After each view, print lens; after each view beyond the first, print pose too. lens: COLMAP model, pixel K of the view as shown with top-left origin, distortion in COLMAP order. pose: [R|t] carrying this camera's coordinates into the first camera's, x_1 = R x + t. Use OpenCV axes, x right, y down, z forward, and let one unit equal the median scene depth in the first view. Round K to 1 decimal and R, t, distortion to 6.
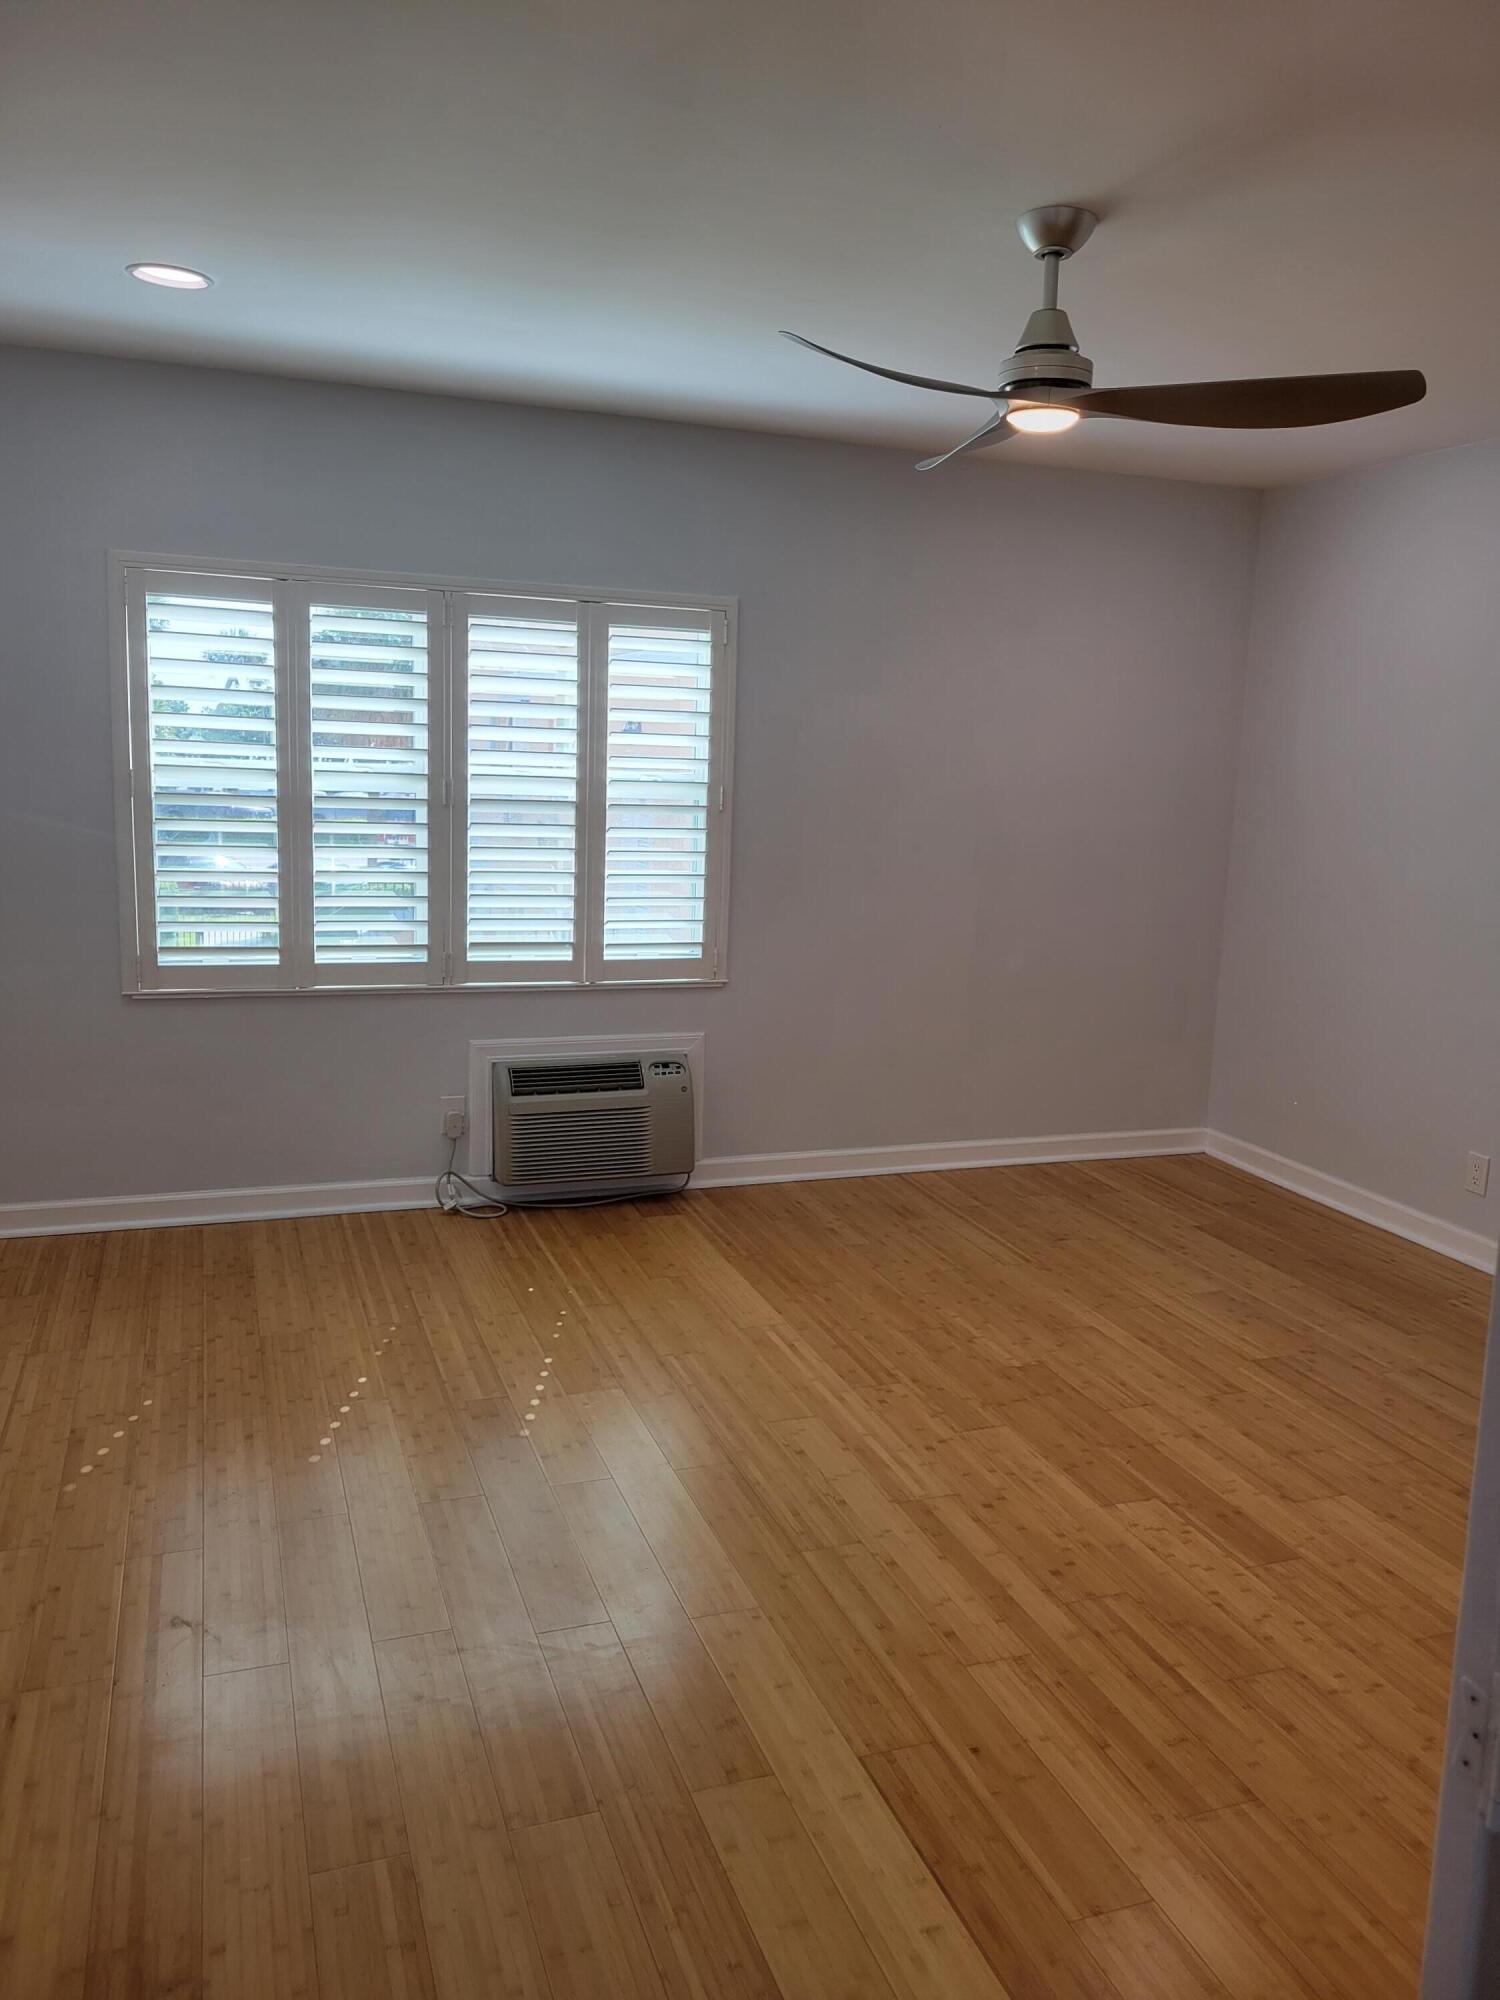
lens RADIAL K [[1498.7, 0, 769.3], [0, 1498.7, 988.4], [0, 0, 1]] dist [0.038357, -0.011792]
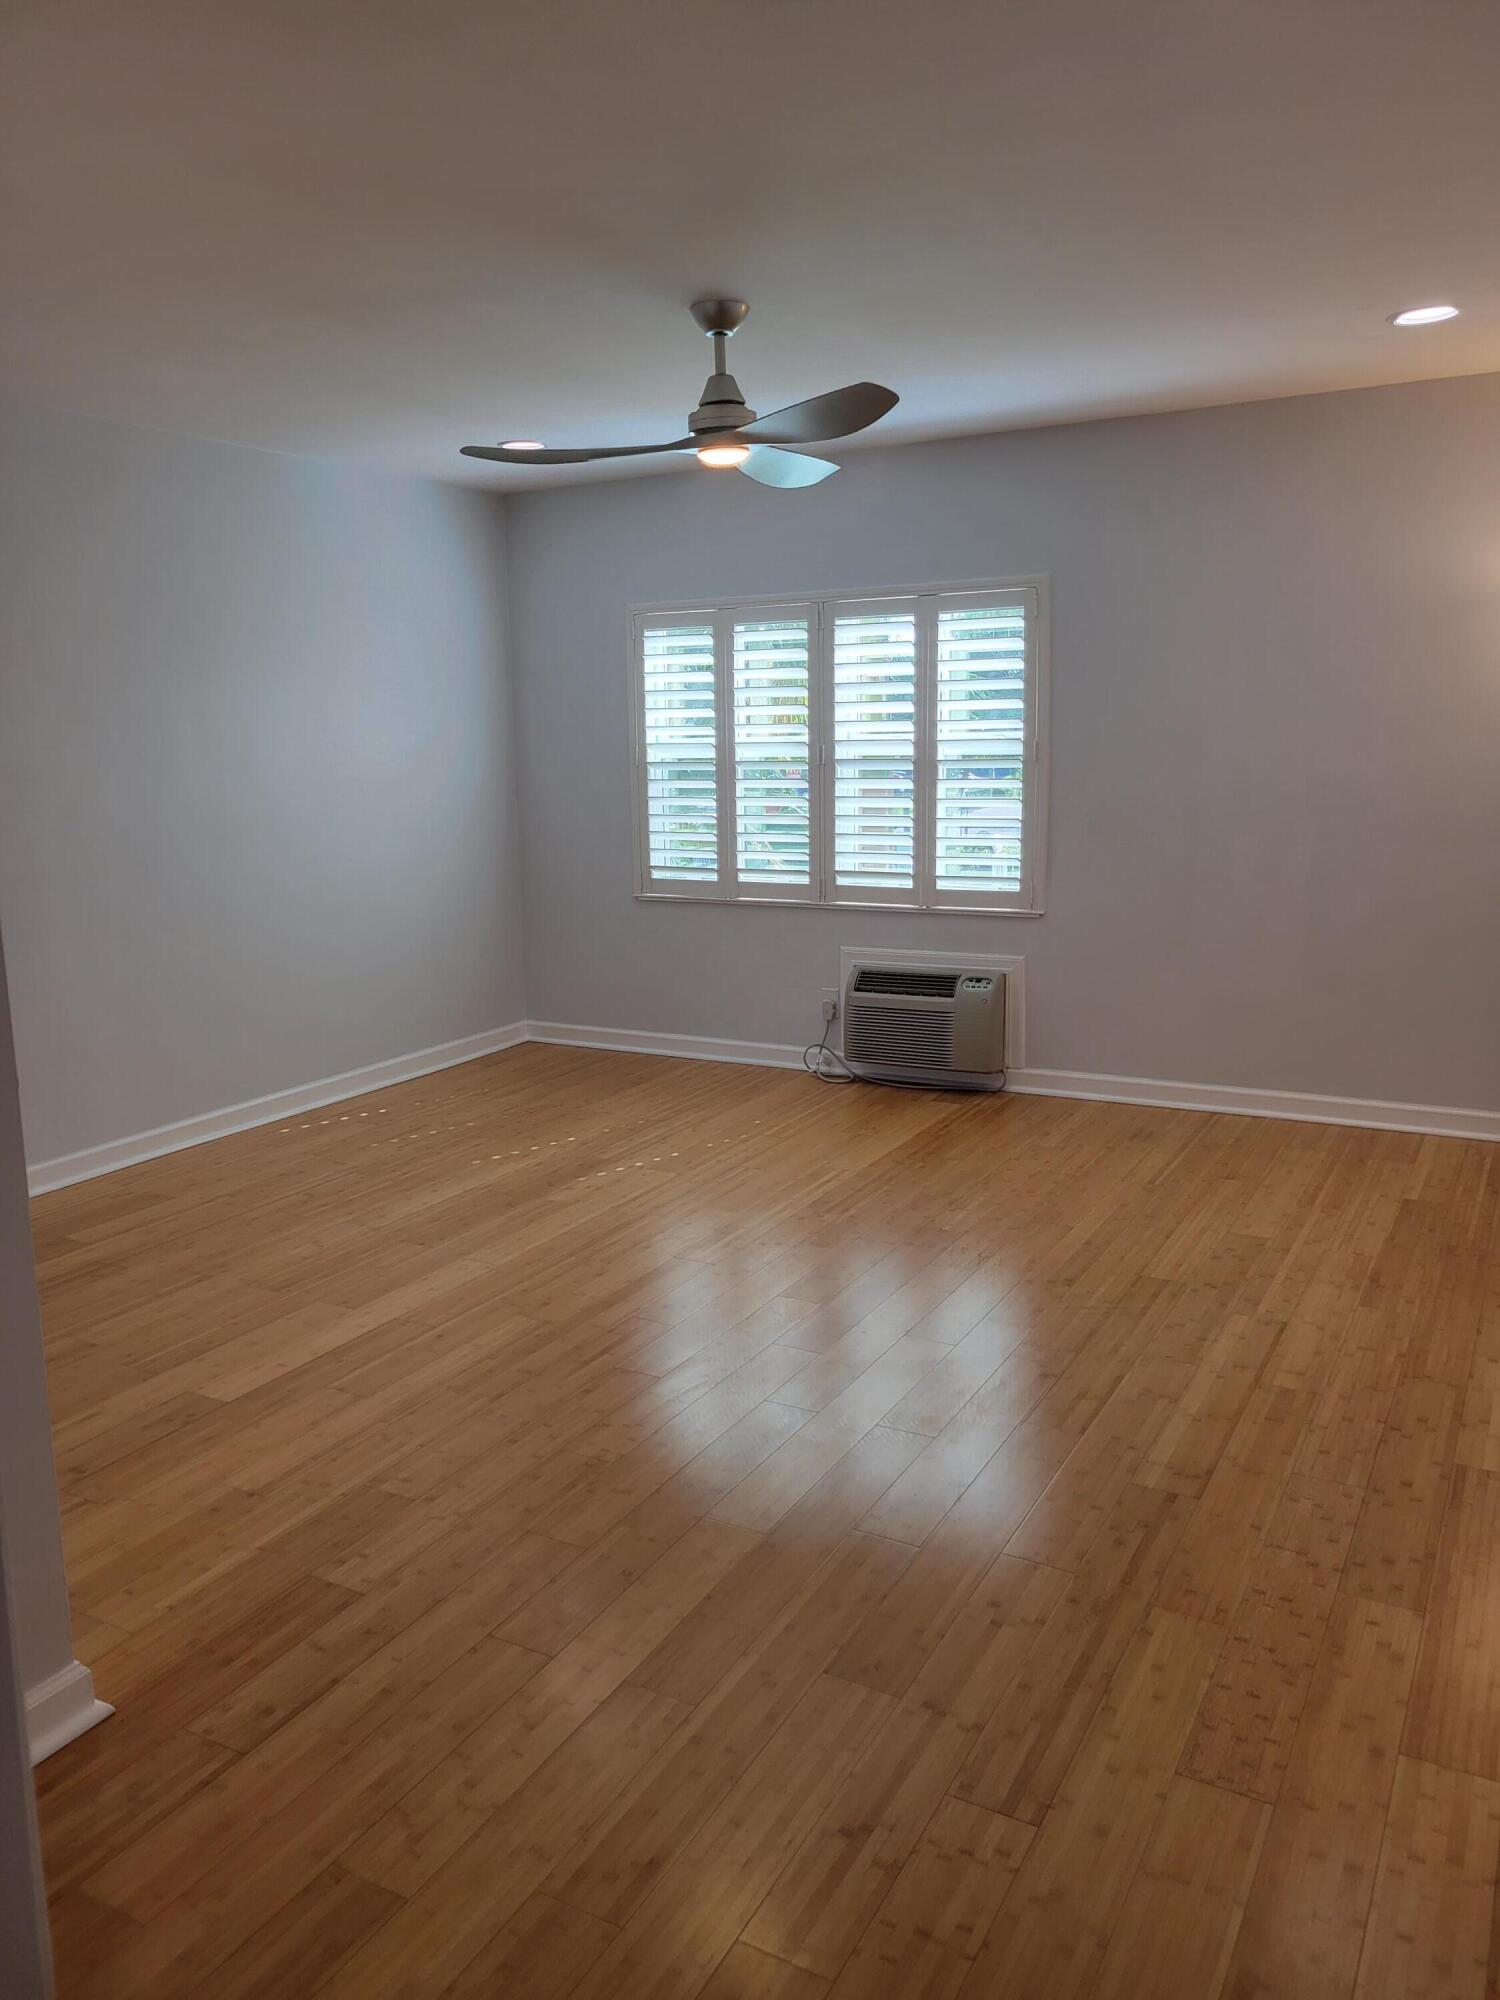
lens RADIAL K [[1498.7, 0, 745.8], [0, 1498.7, 980.8], [0, 0, 1]] dist [0.038357, -0.011792]
pose [[0.651969, 0.077555, -0.754269, 0.757665], [-0.075687, 0.996444, 0.037034, 0.023388], [0.754458, 0.032943, 0.655521, 0.095474]]
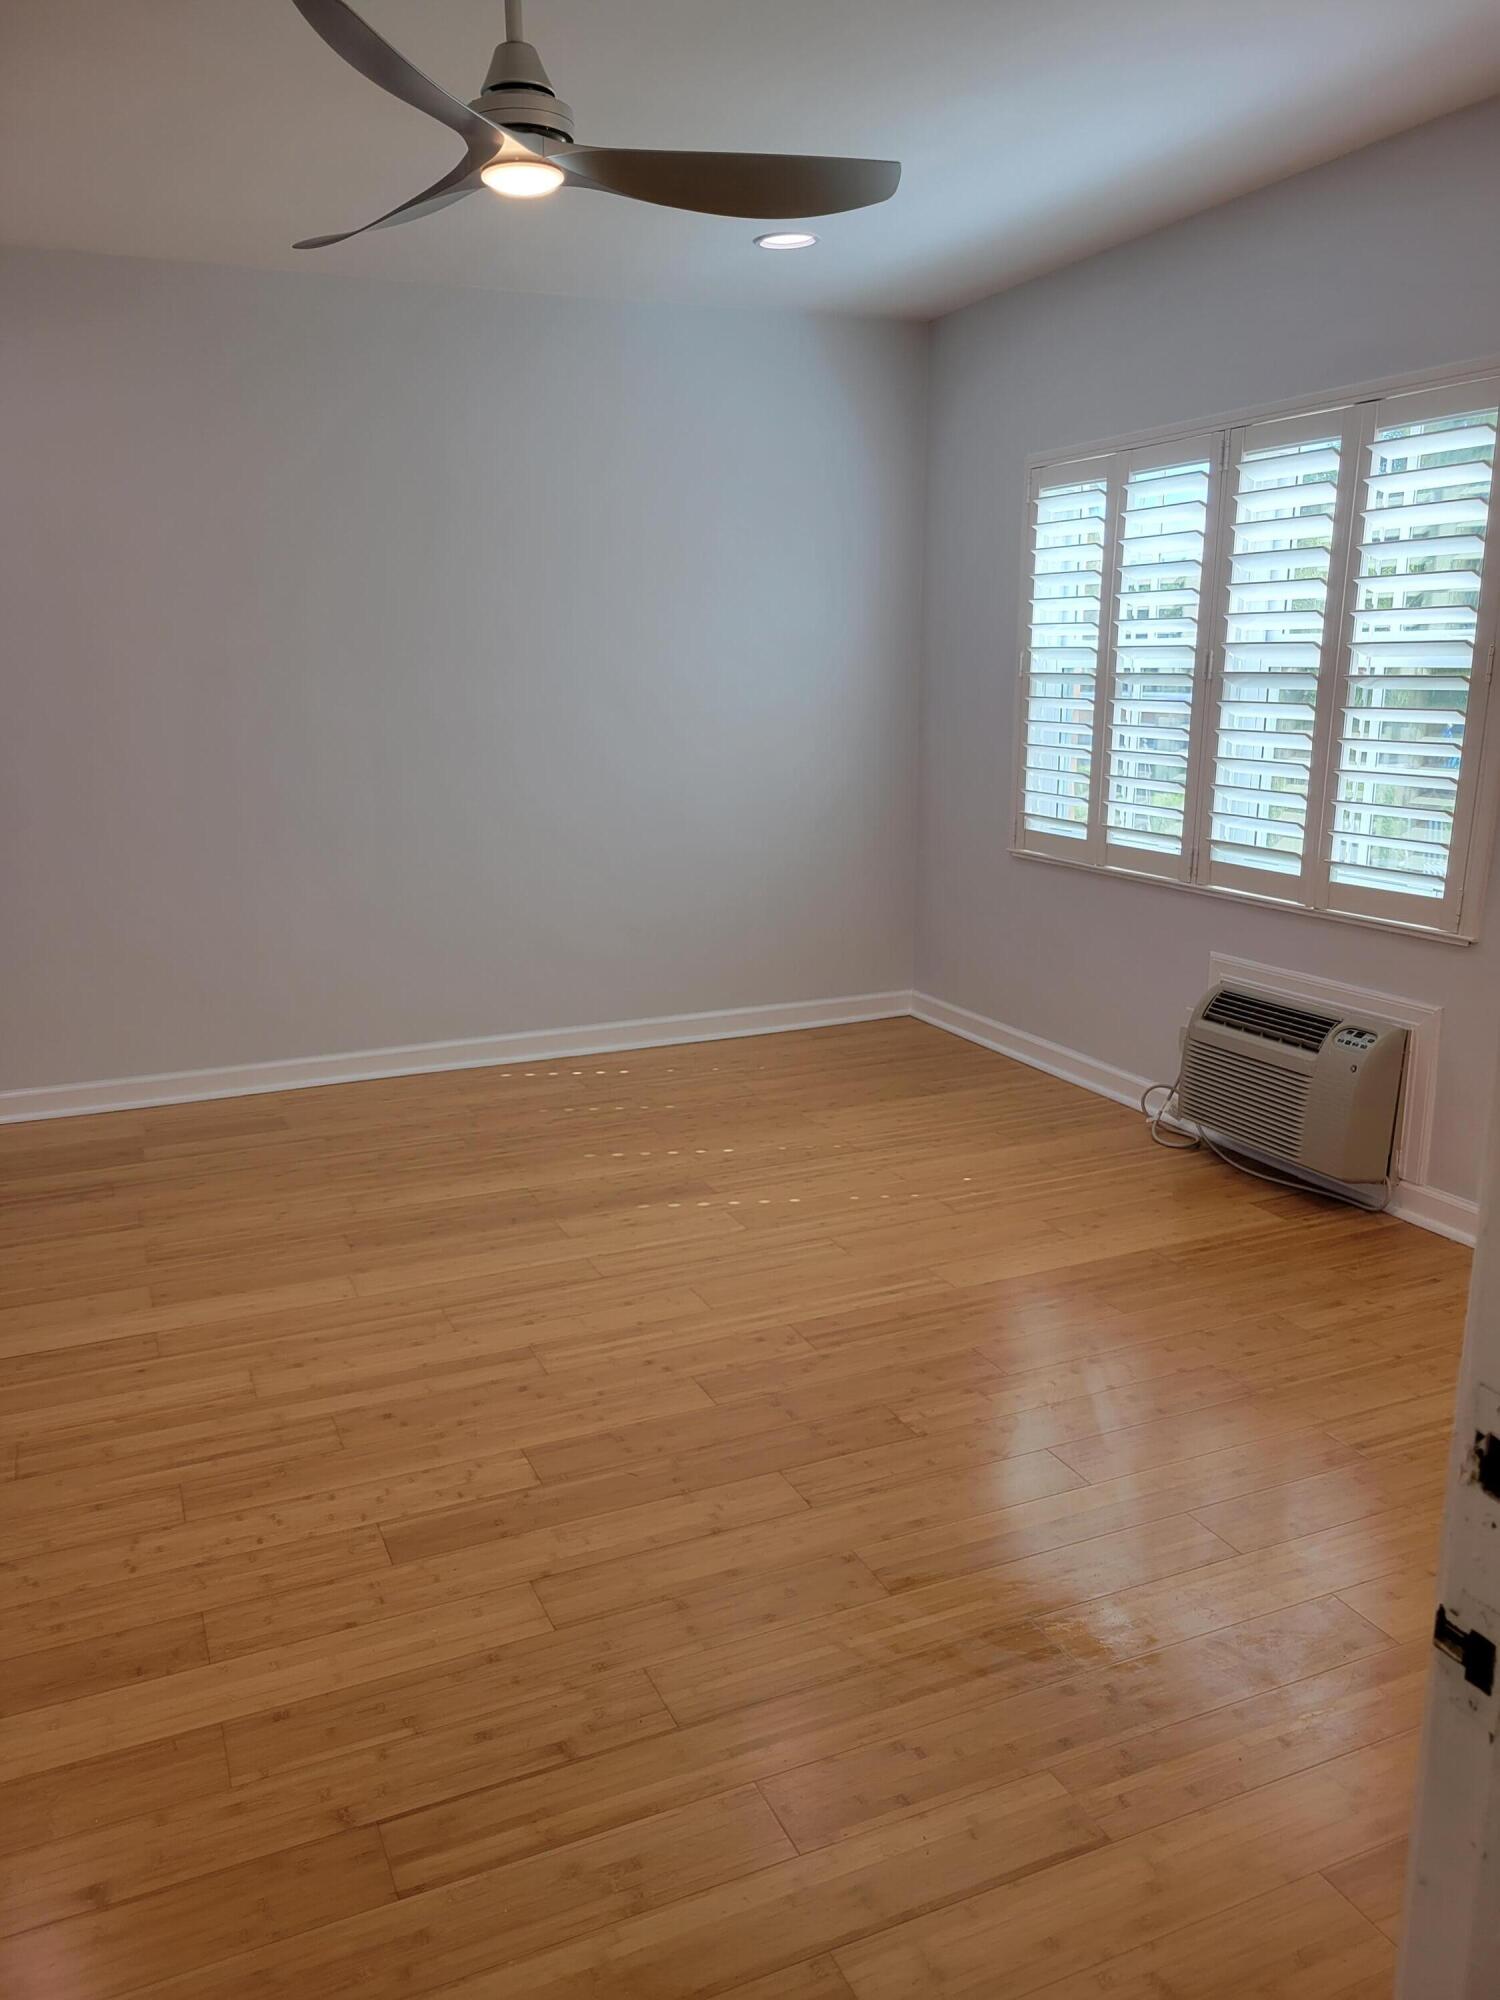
lens RADIAL K [[1498.7, 0, 732.9], [0, 1498.7, 1043.4], [0, 0, 1]] dist [0.038357, -0.011792]
pose [[0.061793, 0.216988, -0.974217, 0.692236], [-0.143777, 0.967837, 0.206448, -0.058272], [0.987679, 0.127313, 0.091003, 0.675665]]
